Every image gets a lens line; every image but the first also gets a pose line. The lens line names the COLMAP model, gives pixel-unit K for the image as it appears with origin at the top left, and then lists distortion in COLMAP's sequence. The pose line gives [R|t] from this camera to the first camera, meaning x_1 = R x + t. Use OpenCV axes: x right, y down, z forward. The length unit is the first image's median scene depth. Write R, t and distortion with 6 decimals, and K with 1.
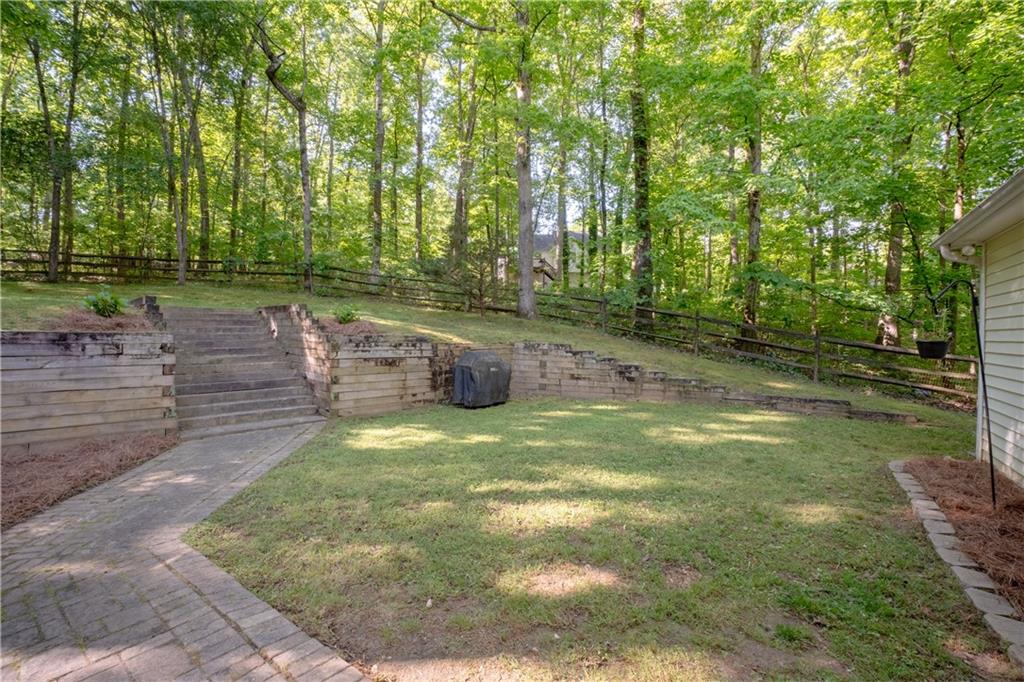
lens RADIAL K [[442.4, 0, 512.0], [0, 442.4, 341.0], [0, 0, 1]] dist [-0.052661, 0.000527]
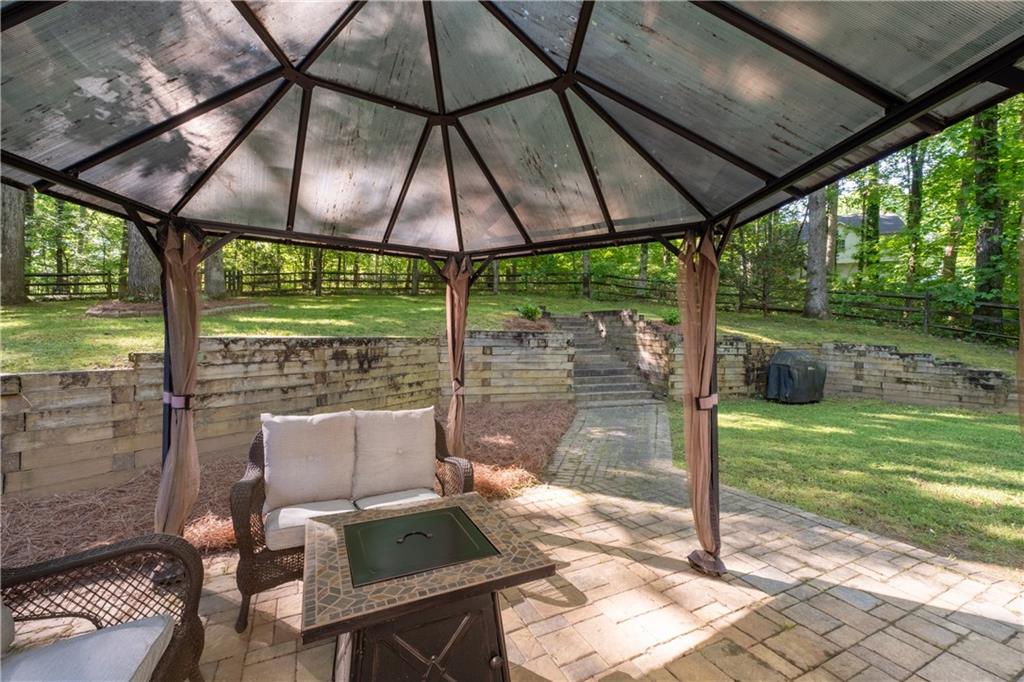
lens RADIAL K [[426.0, 0, 512.4], [0, 426.0, 343.7], [0, 0, 1]] dist [-0.003613, 0.000252]
pose [[0.883506, 0.016789, -0.468119, -0.202692], [-0.012850, 0.999850, 0.011607, 0.003246], [0.468244, -0.004240, 0.883589, -0.220437]]
